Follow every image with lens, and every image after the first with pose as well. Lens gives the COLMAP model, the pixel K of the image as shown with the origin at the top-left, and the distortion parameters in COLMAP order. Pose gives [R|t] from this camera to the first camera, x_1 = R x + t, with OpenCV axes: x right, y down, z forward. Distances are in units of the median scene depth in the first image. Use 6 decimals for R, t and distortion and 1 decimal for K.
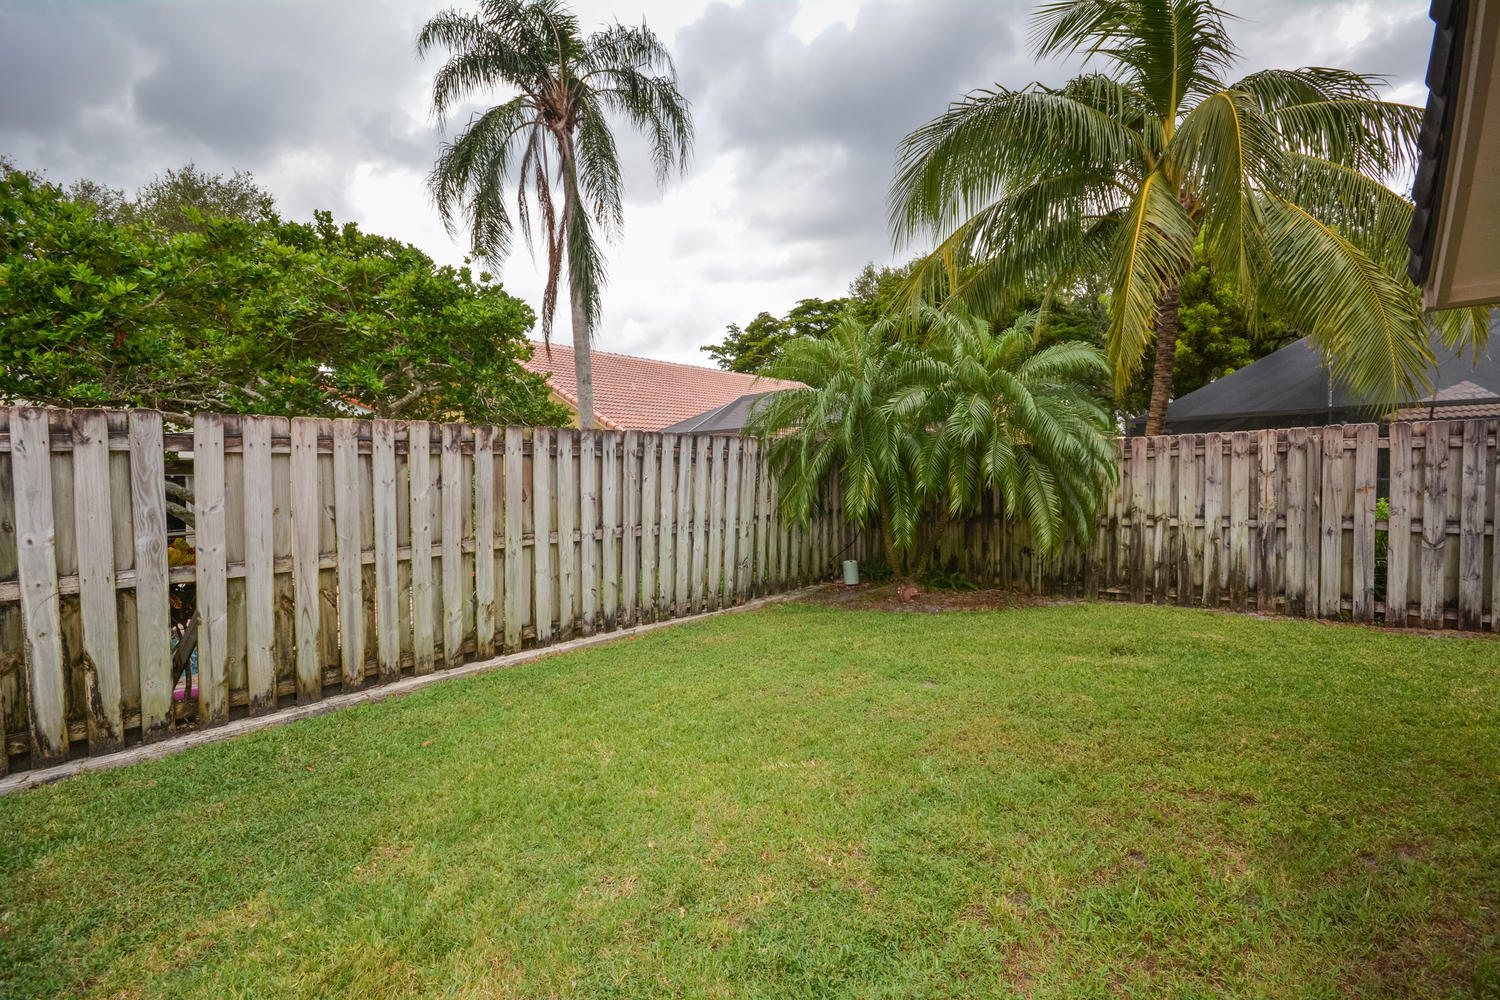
lens RADIAL K [[733.0, 0, 745.0], [0, 733.0, 474.8], [0, 0, 1]] dist [0.033085, 0.000205]
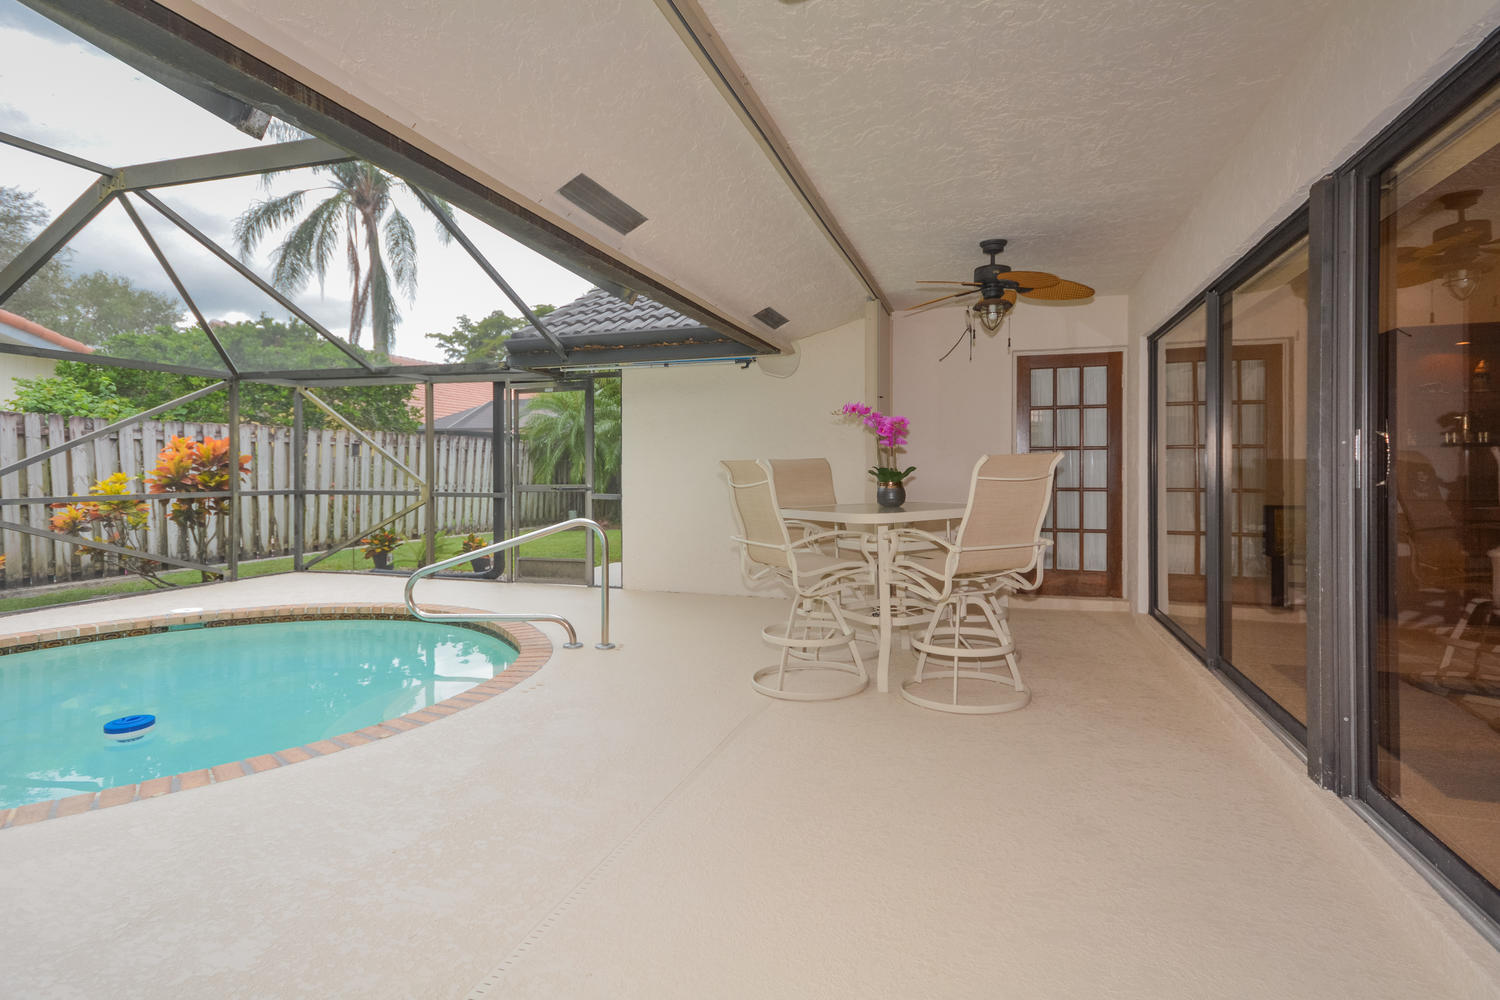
lens RADIAL K [[733.0, 0, 745.0], [0, 733.0, 474.8], [0, 0, 1]] dist [0.033085, 0.000205]
pose [[0.934388, 0.022038, 0.355576, -0.111833], [-0.024437, 0.999699, 0.002258, 0.015972], [-0.355419, -0.010799, 0.934645, -0.895137]]
